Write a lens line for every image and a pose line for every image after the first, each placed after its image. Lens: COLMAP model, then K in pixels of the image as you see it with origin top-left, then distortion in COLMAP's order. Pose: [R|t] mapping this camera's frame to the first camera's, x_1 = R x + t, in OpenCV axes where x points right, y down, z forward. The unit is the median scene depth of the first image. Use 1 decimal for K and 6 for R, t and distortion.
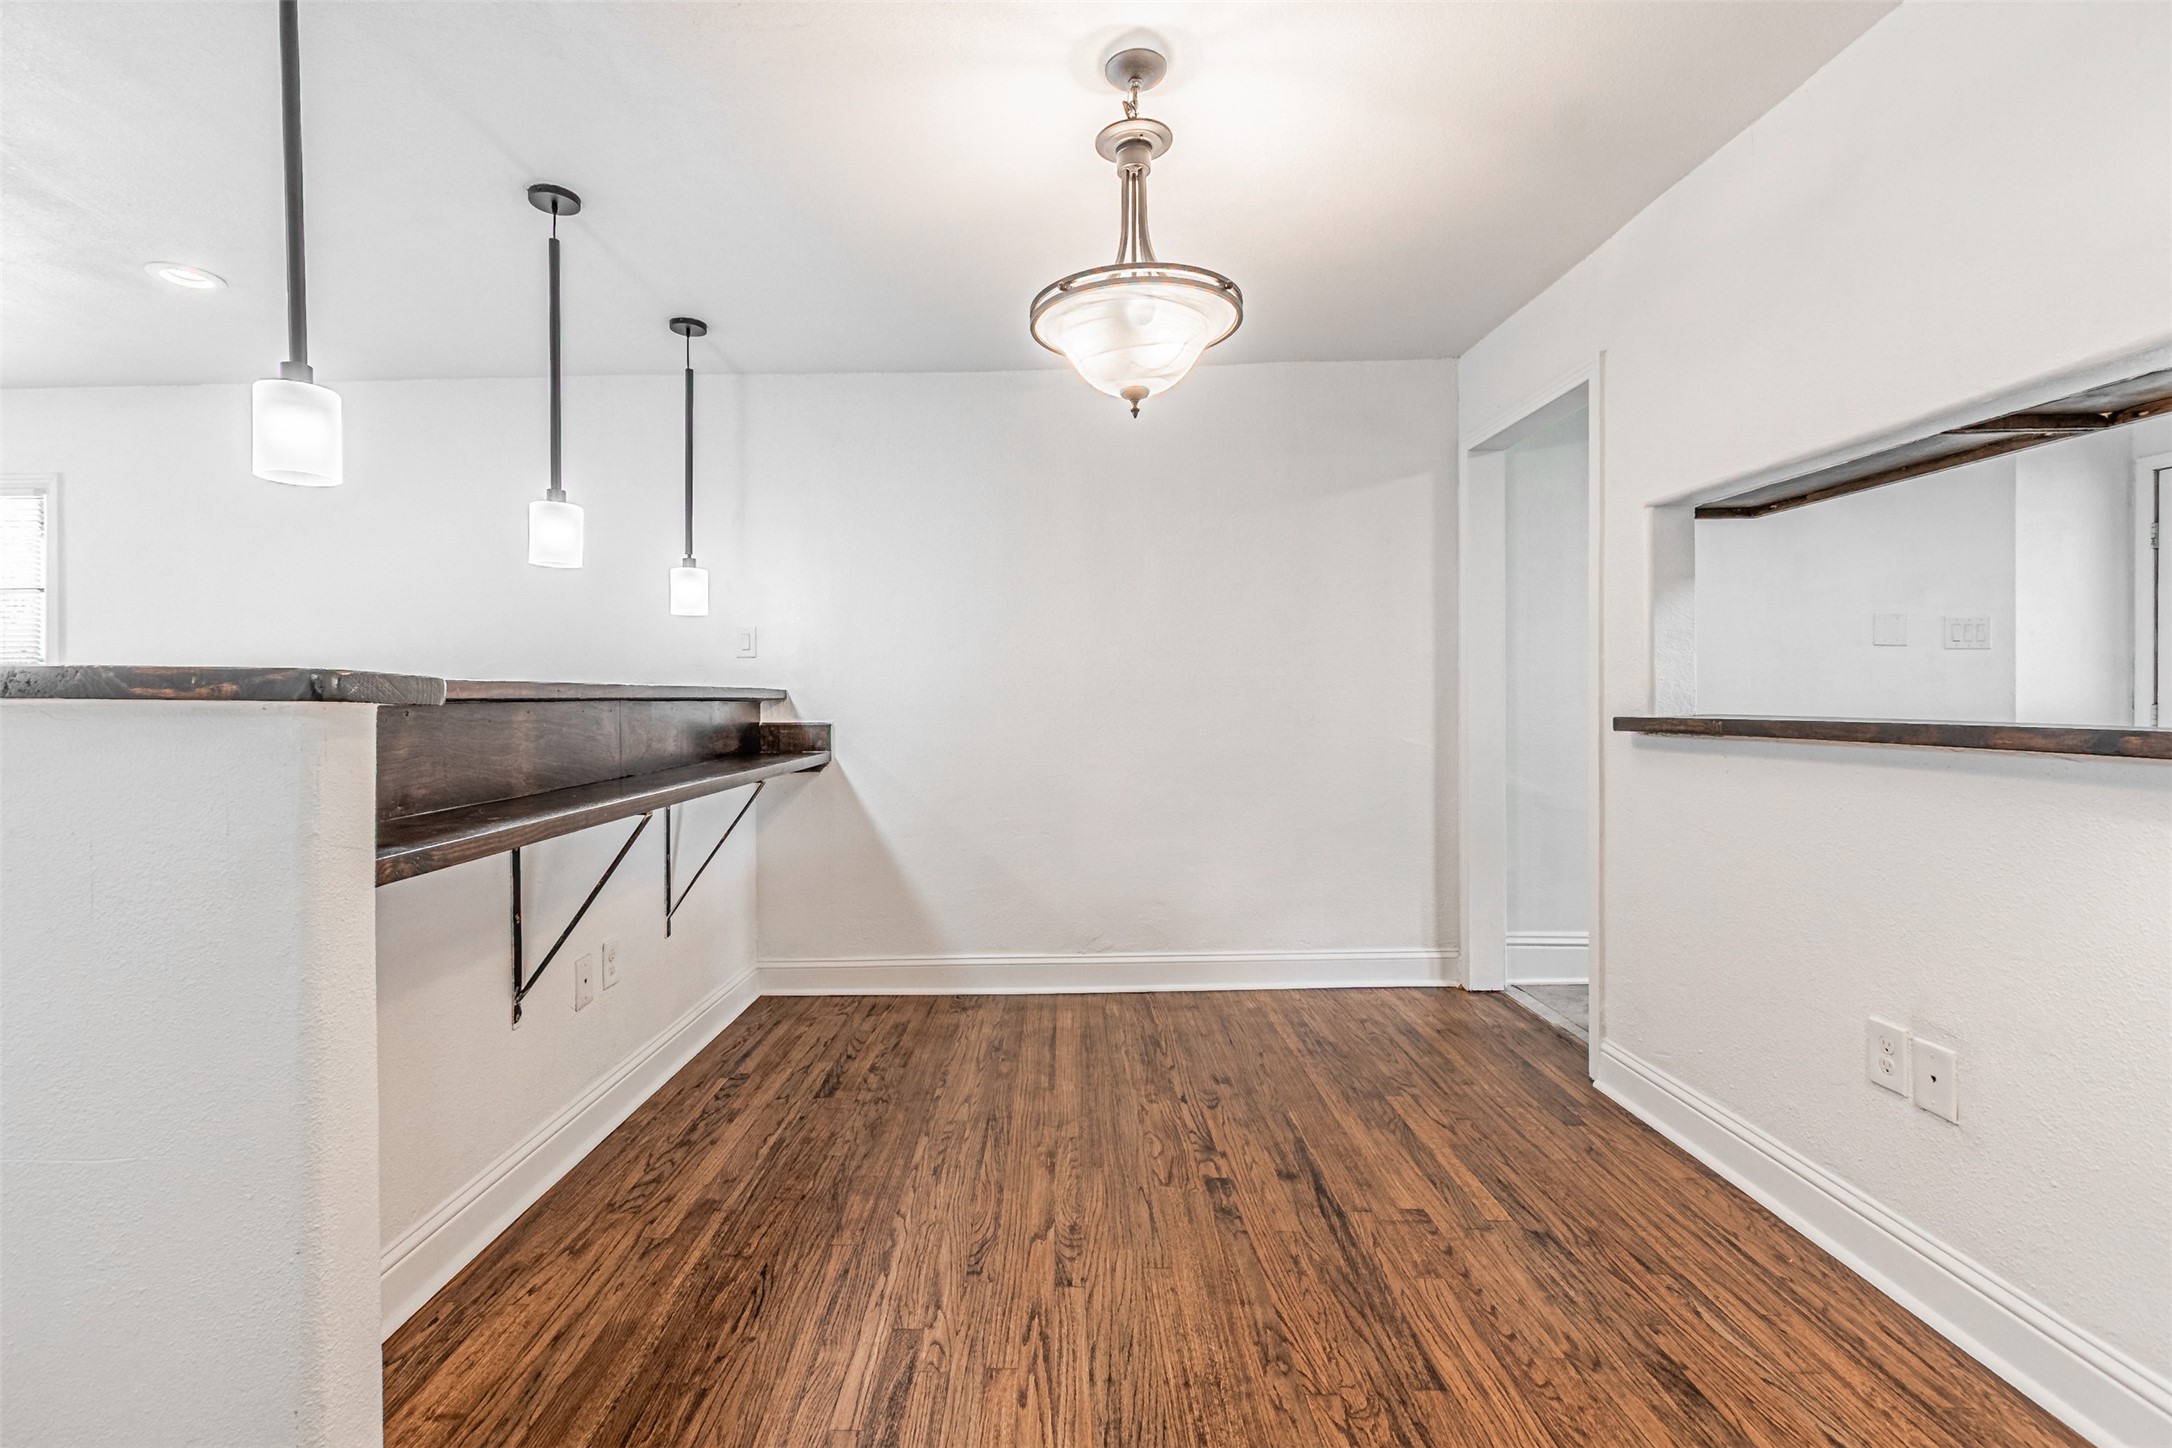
lens RADIAL K [[949.5, 0, 1046.2], [0, 949.5, 720.3], [0, 0, 1]] dist [0.000855, -0.000076]
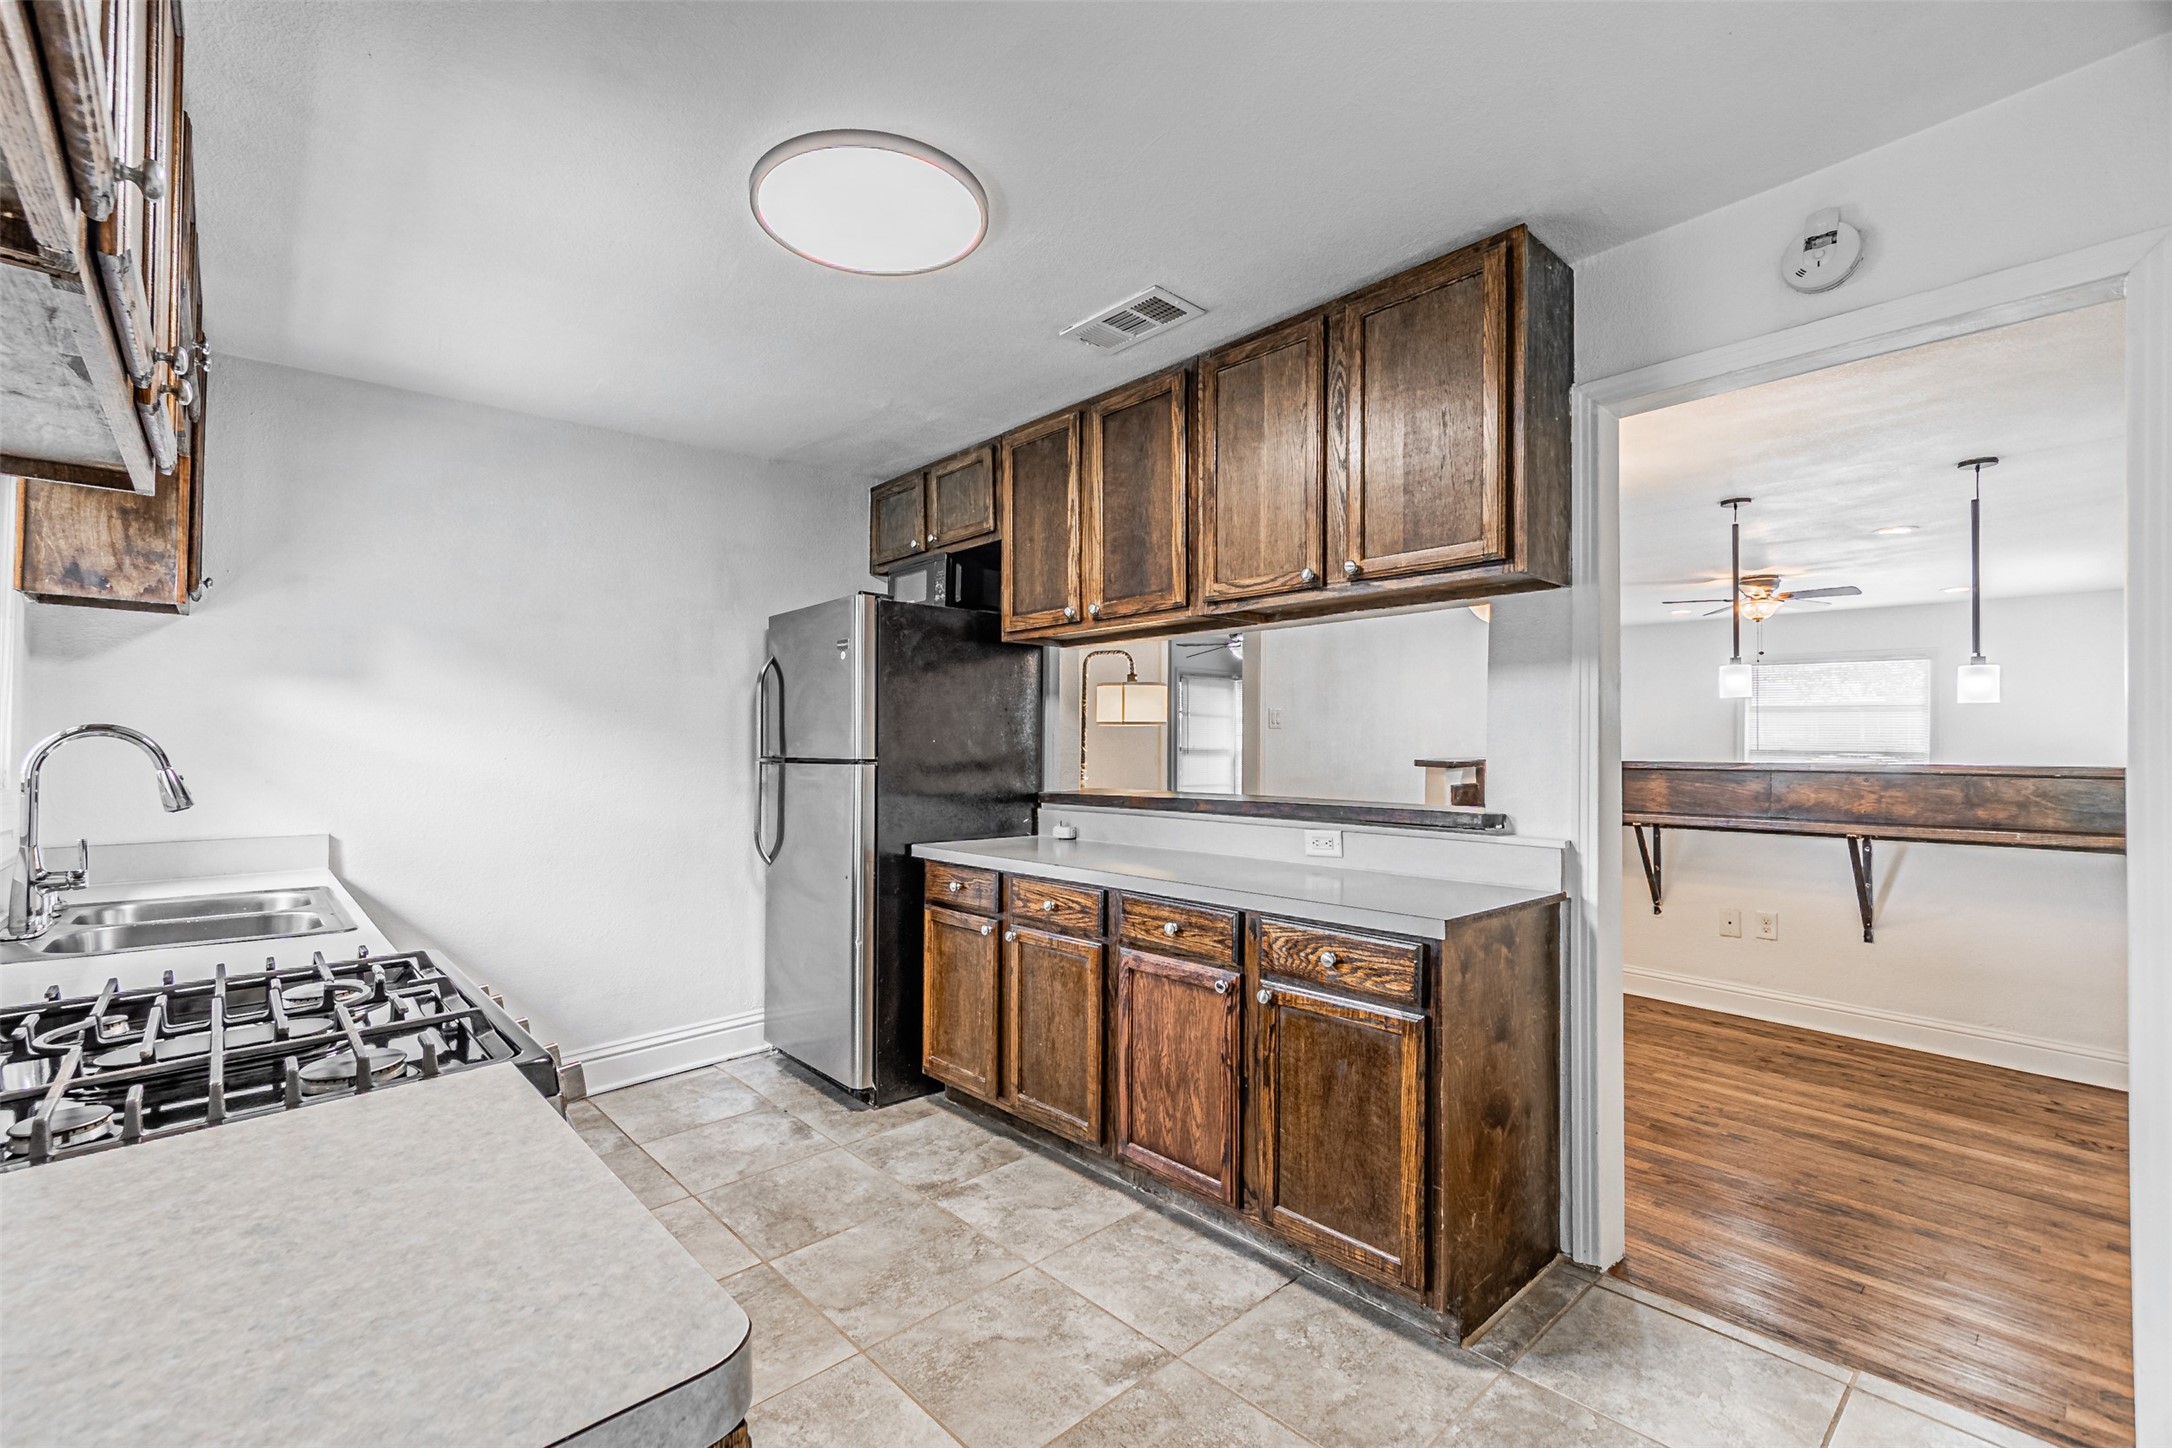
lens RADIAL K [[949.5, 0, 1046.2], [0, 949.5, 720.3], [0, 0, 1]] dist [0.000855, -0.000076]
pose [[-0.747710, -0.019287, -0.663746, 2.073483], [-0.019061, 0.999790, -0.007579, -0.090294], [0.663752, 0.006985, -0.747920, 1.795036]]
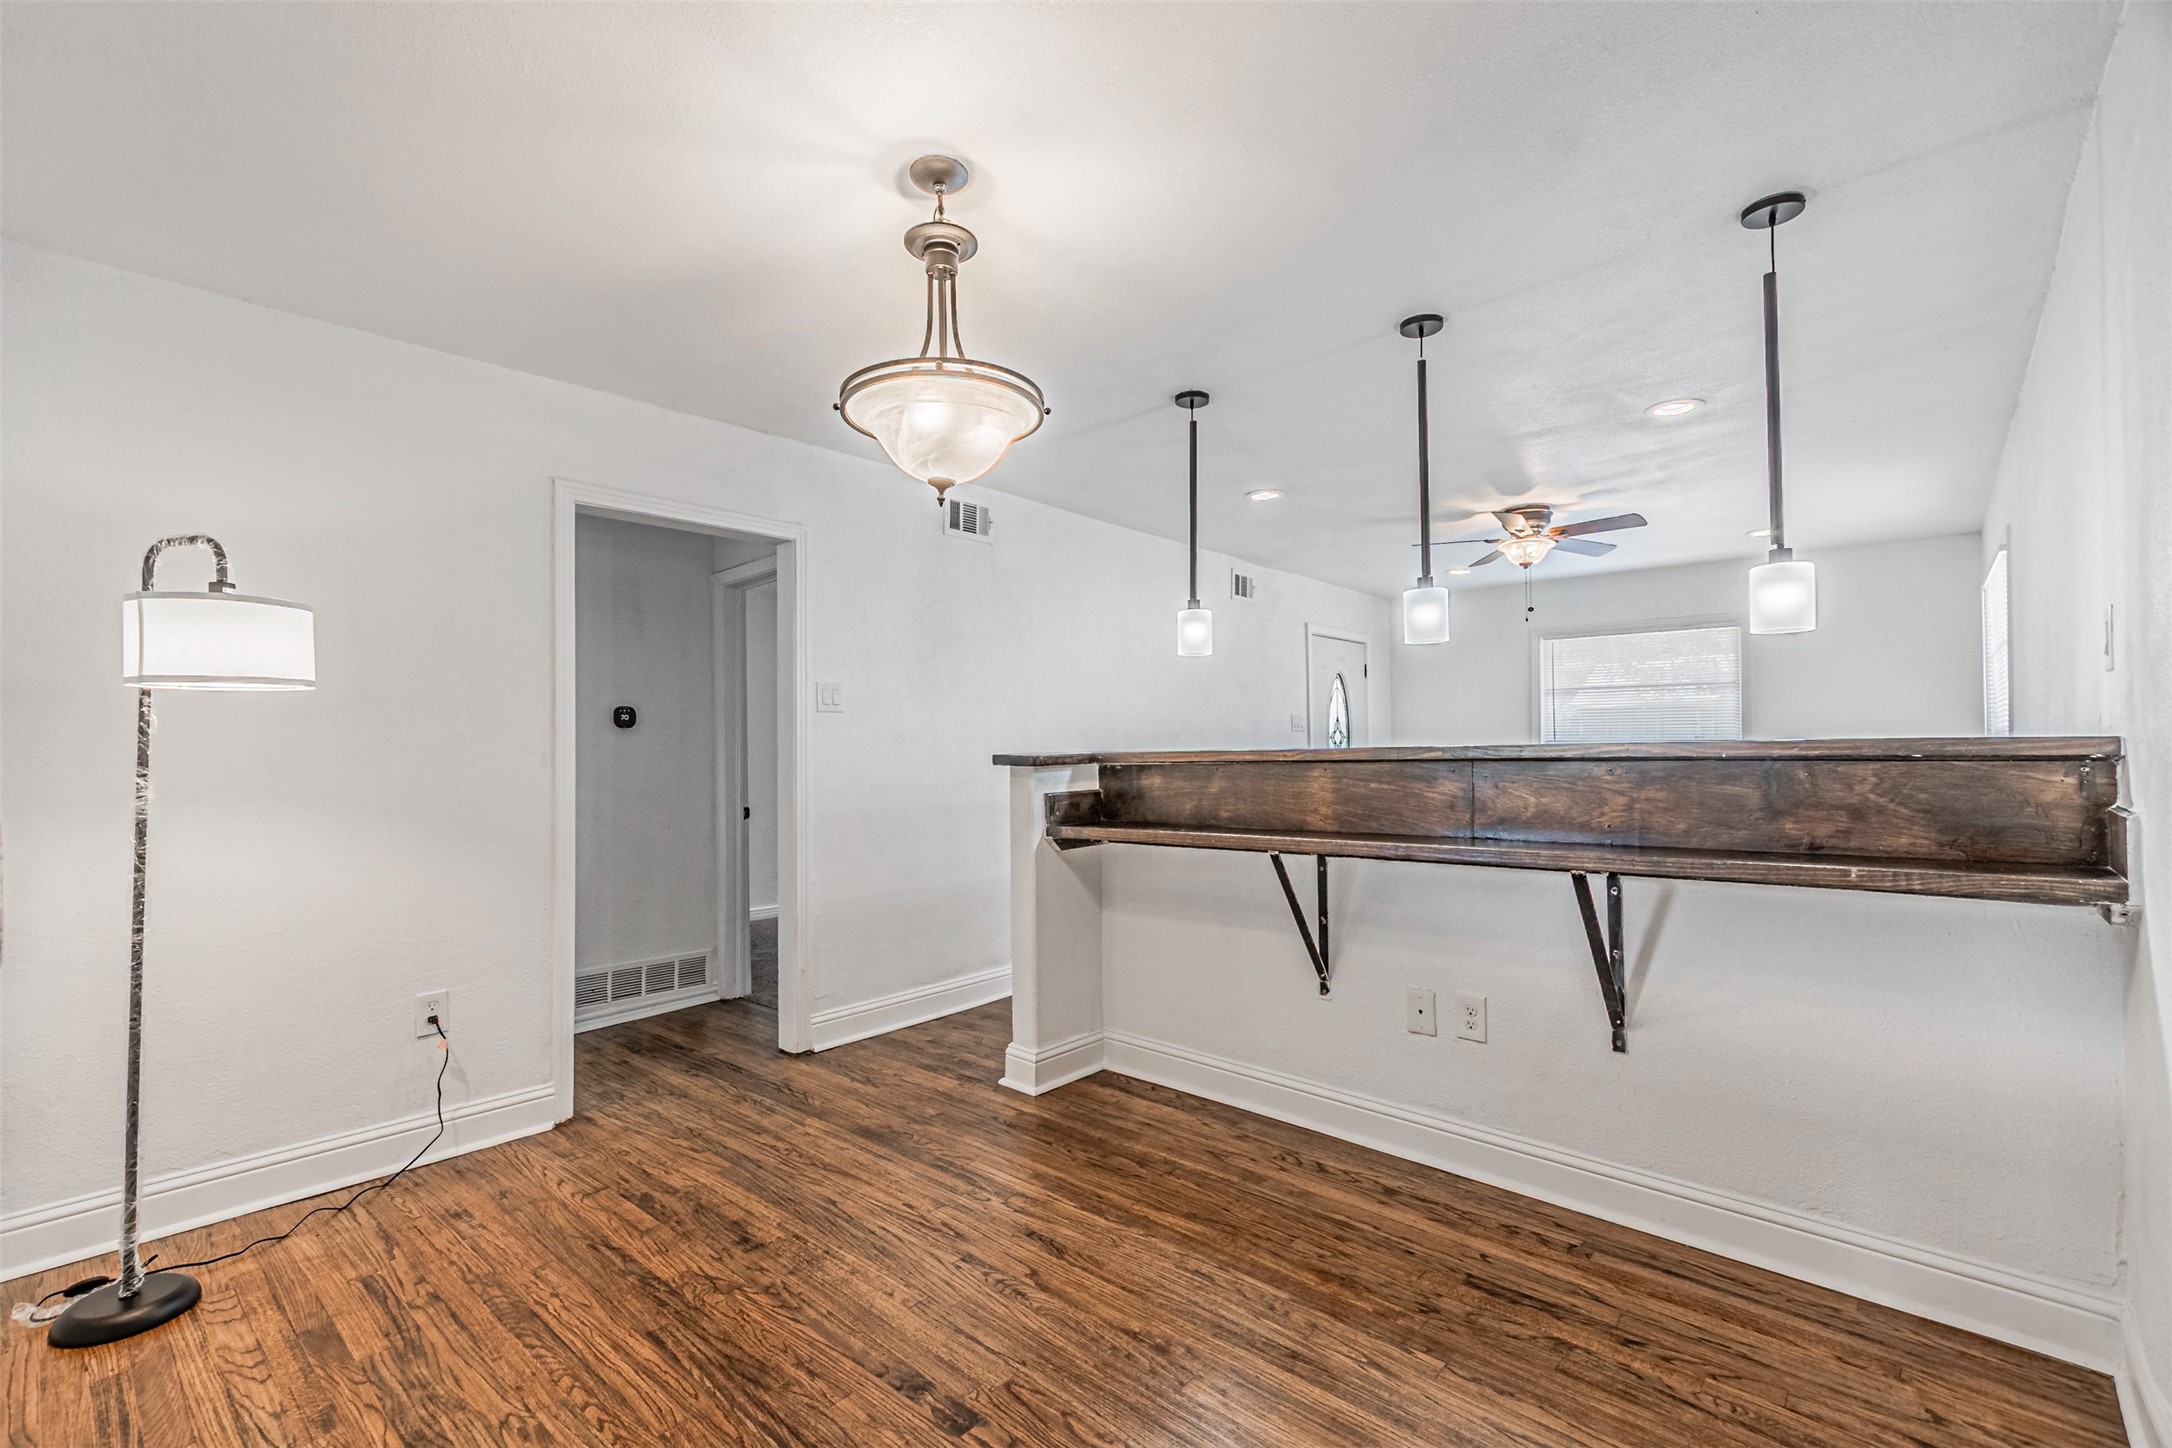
lens RADIAL K [[949.5, 0, 1046.2], [0, 949.5, 720.3], [0, 0, 1]] dist [0.000855, -0.000076]
pose [[-0.674489, -0.010376, -0.738212, 0.765814], [-0.000639, 0.999909, -0.013471, -0.059535], [0.738285, -0.008614, -0.674434, 1.720101]]
